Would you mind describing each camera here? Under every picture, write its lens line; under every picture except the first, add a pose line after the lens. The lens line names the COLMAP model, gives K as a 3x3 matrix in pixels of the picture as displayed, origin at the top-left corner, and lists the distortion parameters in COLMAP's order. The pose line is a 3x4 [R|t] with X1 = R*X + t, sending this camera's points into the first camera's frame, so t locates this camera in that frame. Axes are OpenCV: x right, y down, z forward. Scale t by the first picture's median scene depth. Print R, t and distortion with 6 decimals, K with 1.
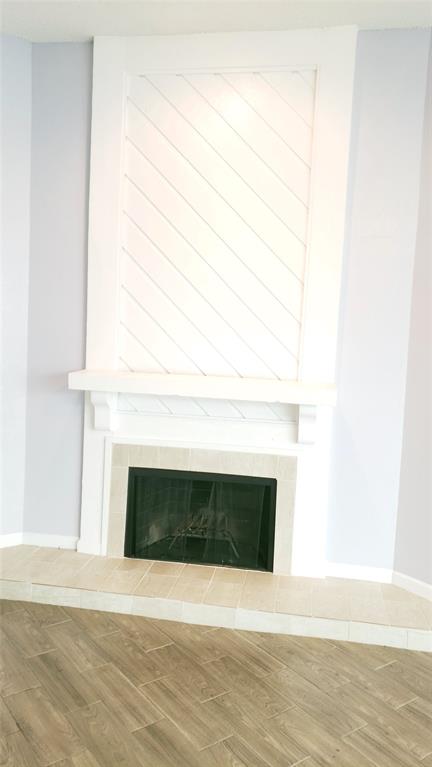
lens RADIAL K [[600.2, 0, 216.0], [0, 600.2, 383.5], [0, 0, 1]] dist [0.049180, 0.006830]
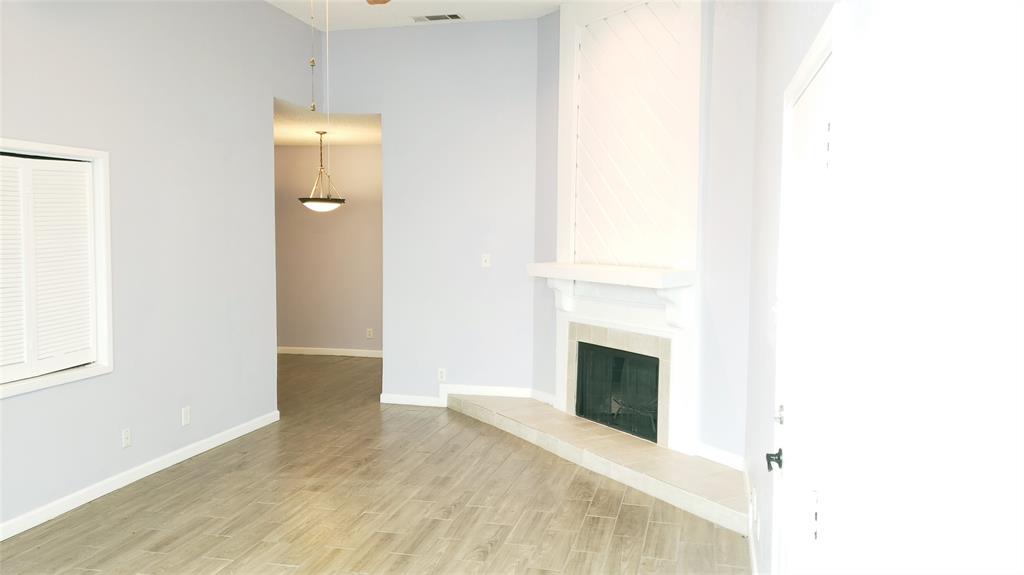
lens RADIAL K [[801.4, 0, 512.0], [0, 801.4, 287.5], [0, 0, 1]] dist [0.049180, 0.006830]
pose [[0.635871, 0.011075, -0.771716, 1.049845], [-0.037255, 0.999172, -0.016359, 0.062163], [0.770895, 0.039152, 0.635757, -0.149416]]
